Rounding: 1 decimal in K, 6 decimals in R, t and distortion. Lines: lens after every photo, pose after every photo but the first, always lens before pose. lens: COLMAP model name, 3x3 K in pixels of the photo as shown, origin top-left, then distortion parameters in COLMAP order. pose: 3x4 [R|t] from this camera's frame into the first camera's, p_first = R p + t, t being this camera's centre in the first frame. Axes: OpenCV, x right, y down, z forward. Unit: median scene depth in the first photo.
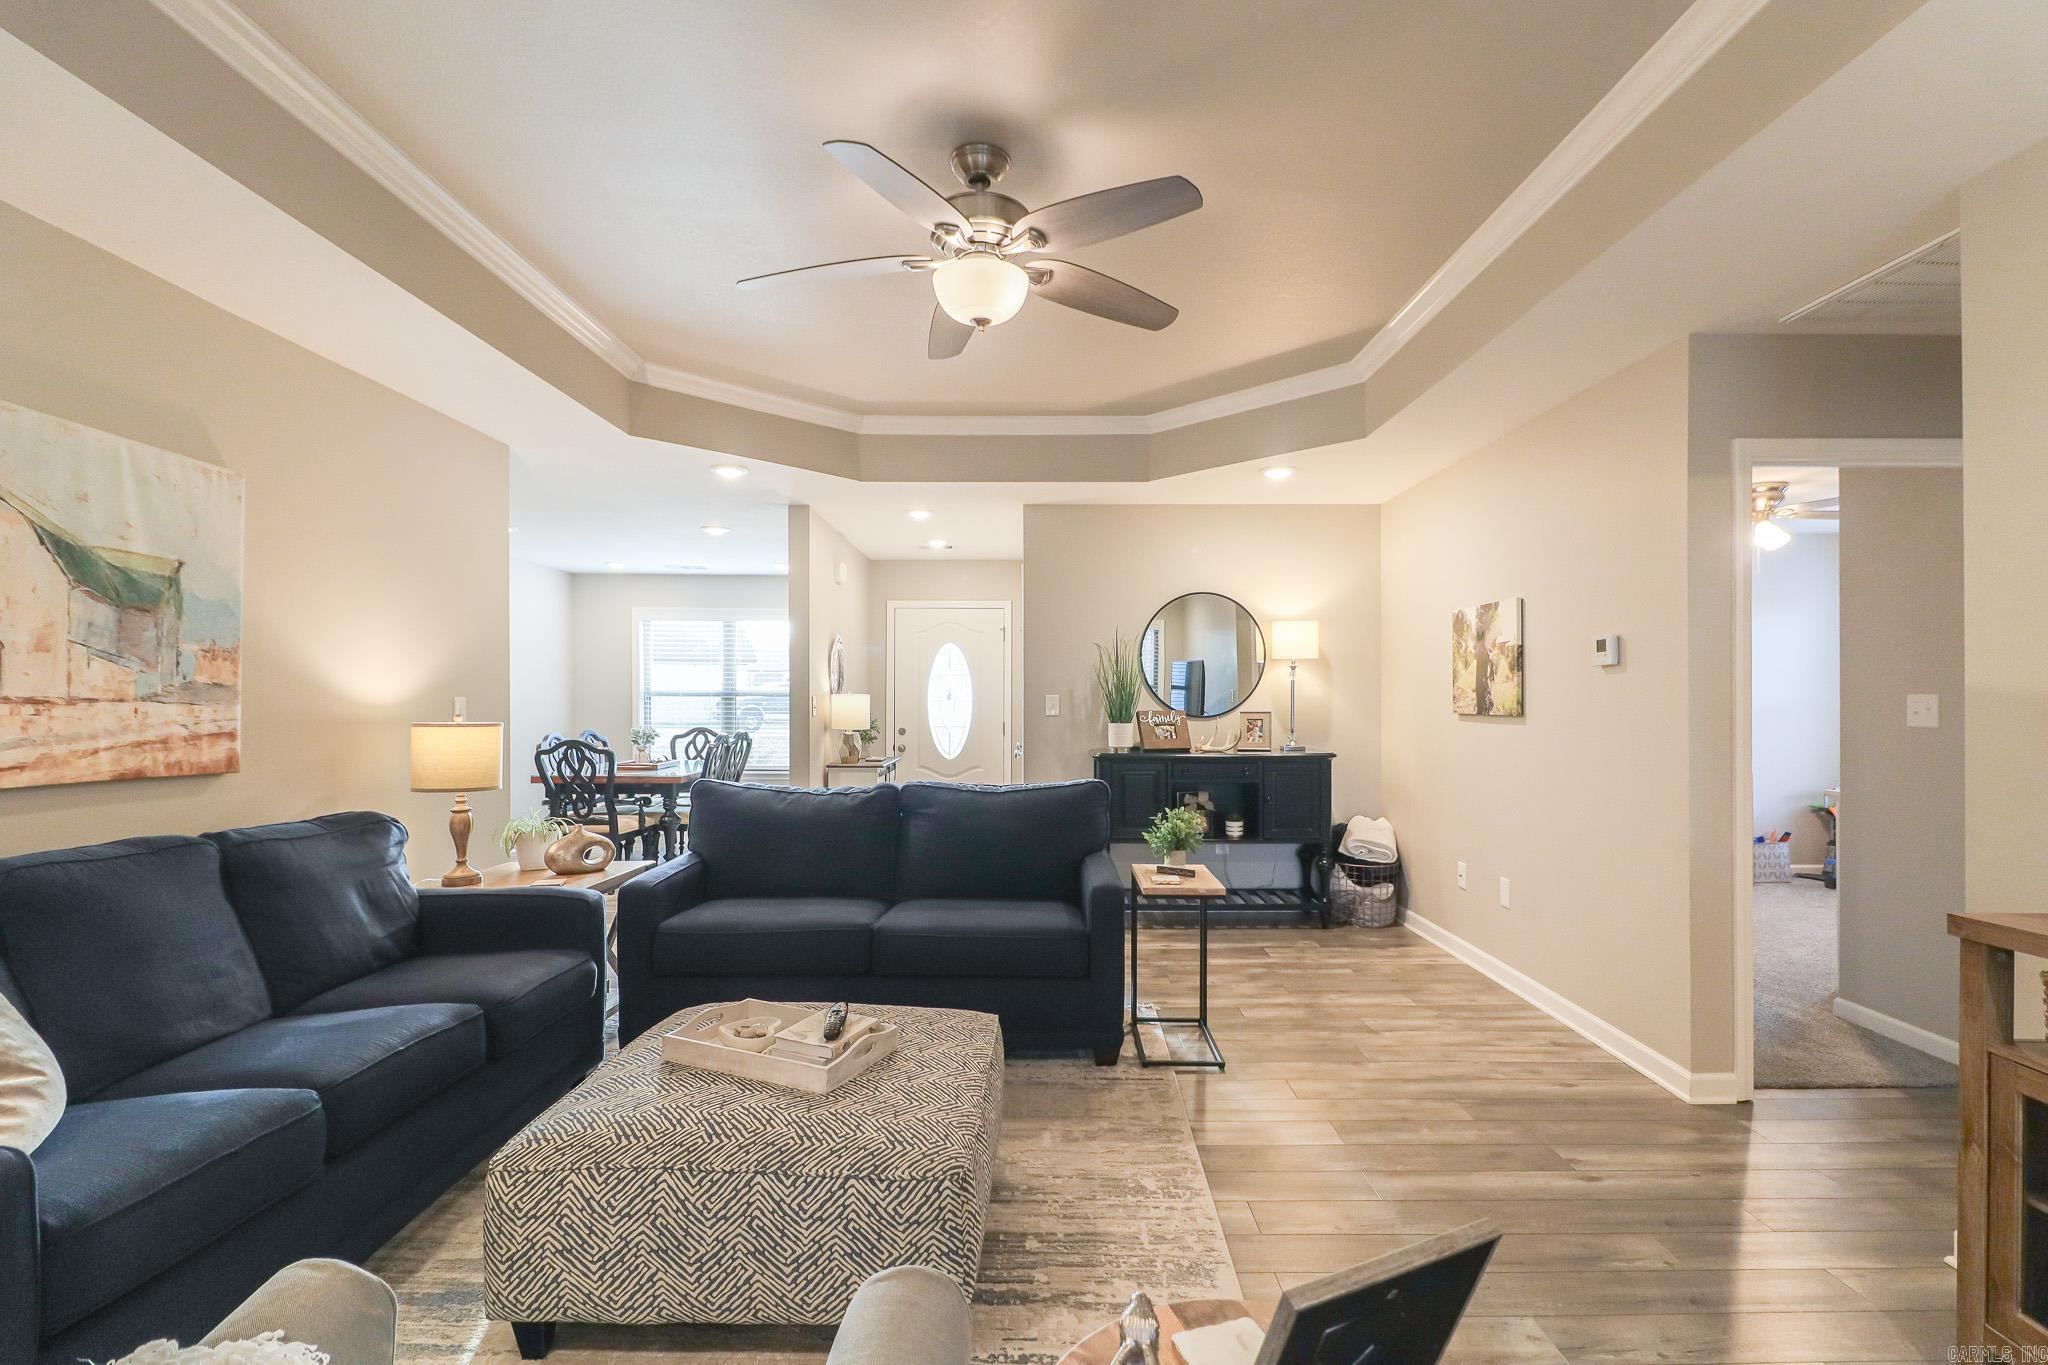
lens RADIAL K [[956.6, 0, 1077.4], [0, 956.6, 695.0], [0, 0, 1]] dist [-0.002225, -0.000783]
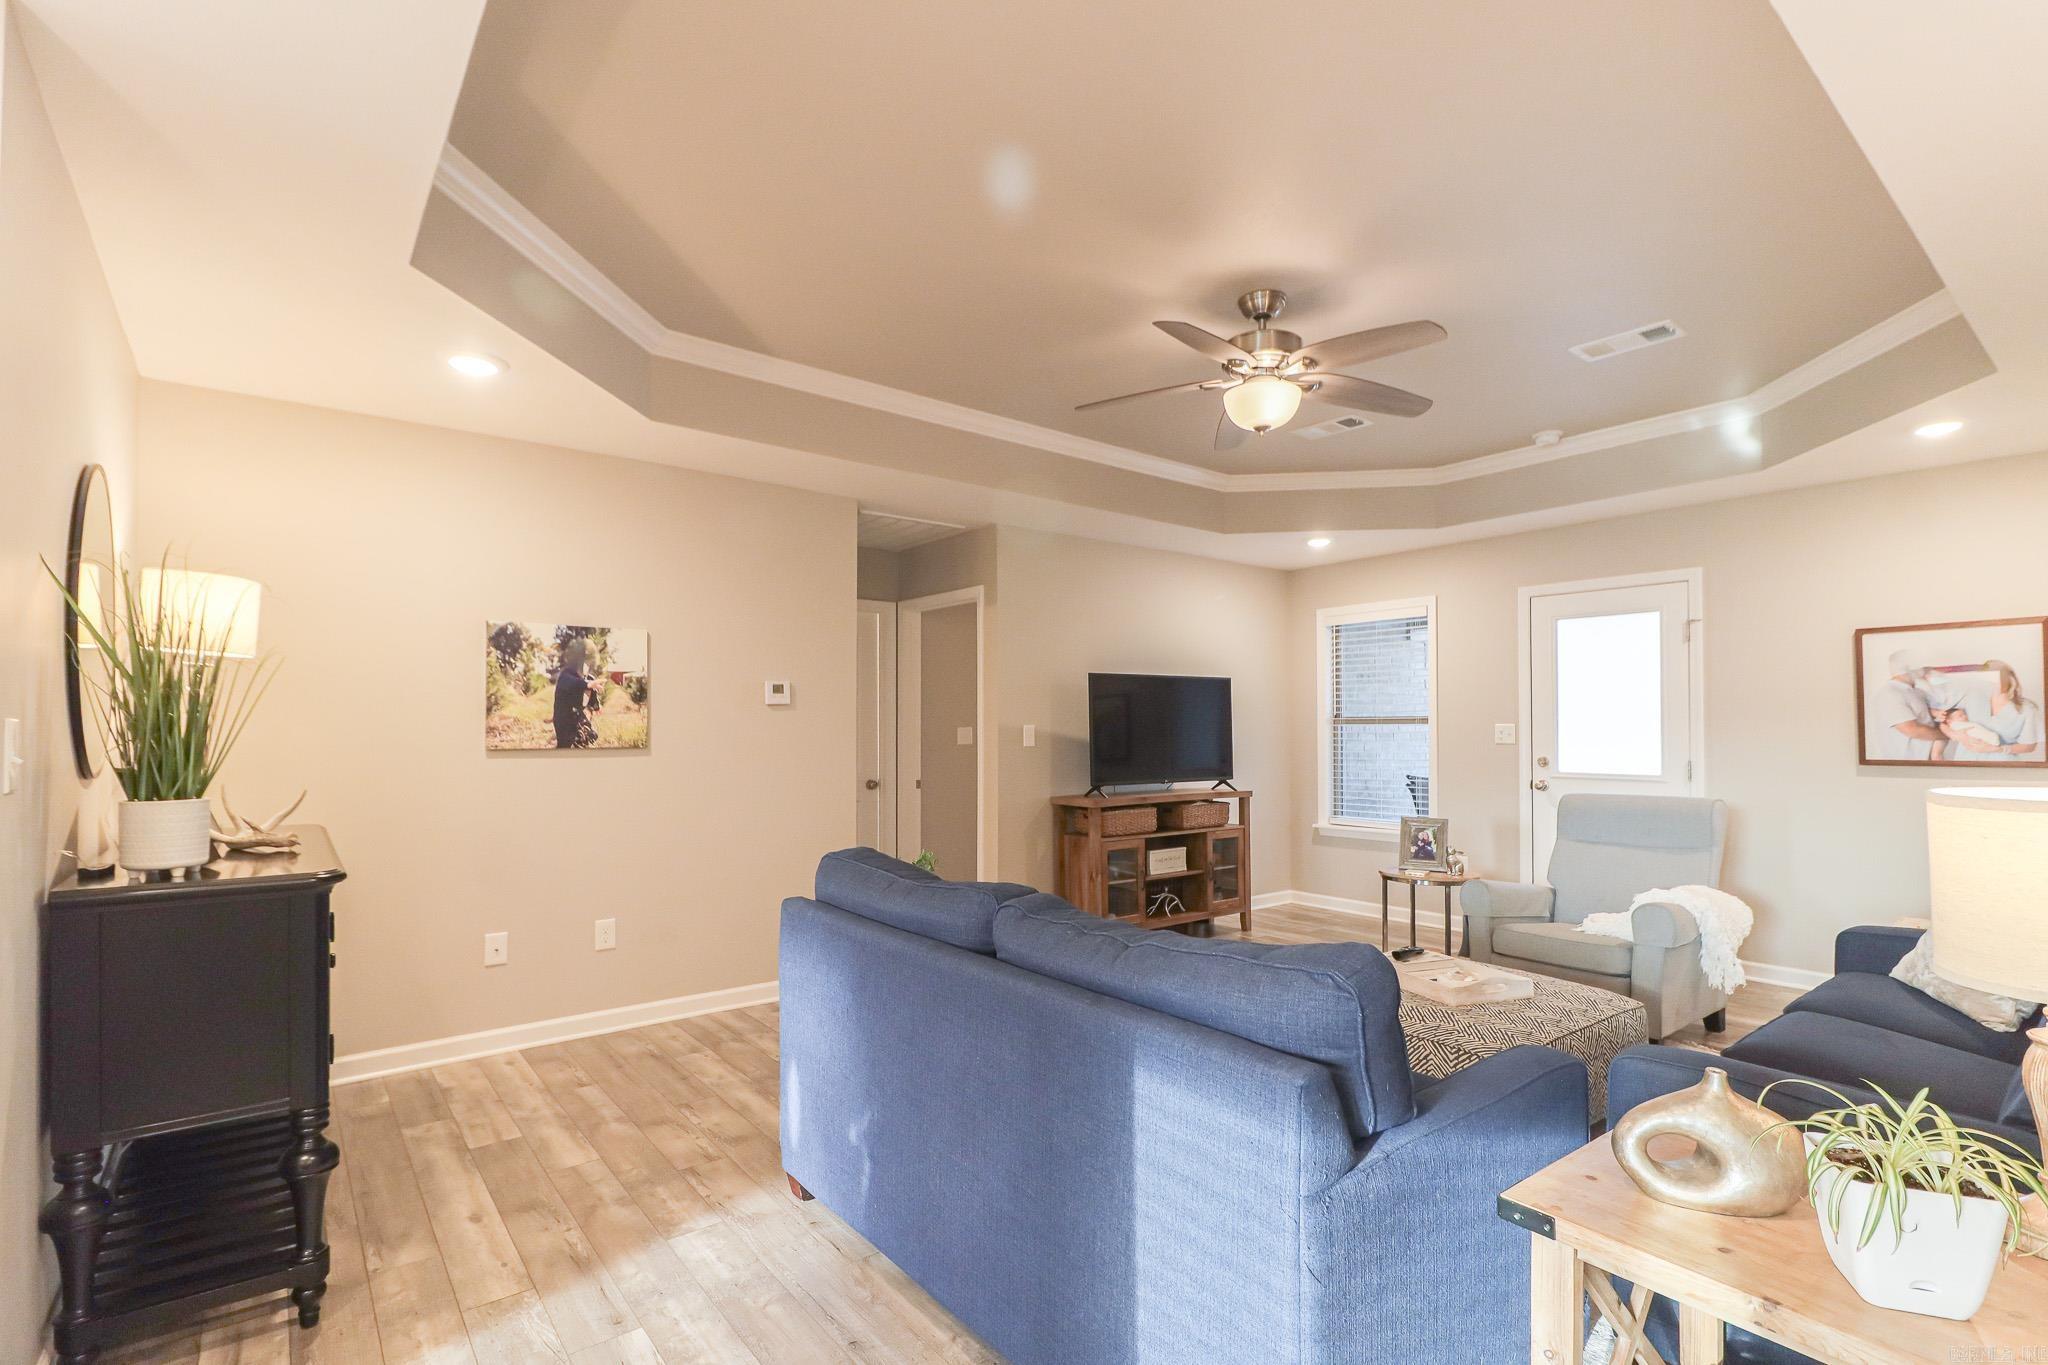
lens RADIAL K [[956.5, 0, 1038.6], [0, 956.5, 719.1], [0, 0, 1]] dist [0.028435, -0.017111]
pose [[-0.597794, 0.009338, 0.801595, -0.946771], [0.000784, 0.999938, -0.011064, 0.005558], [-0.801649, -0.005985, -0.597765, 2.012394]]
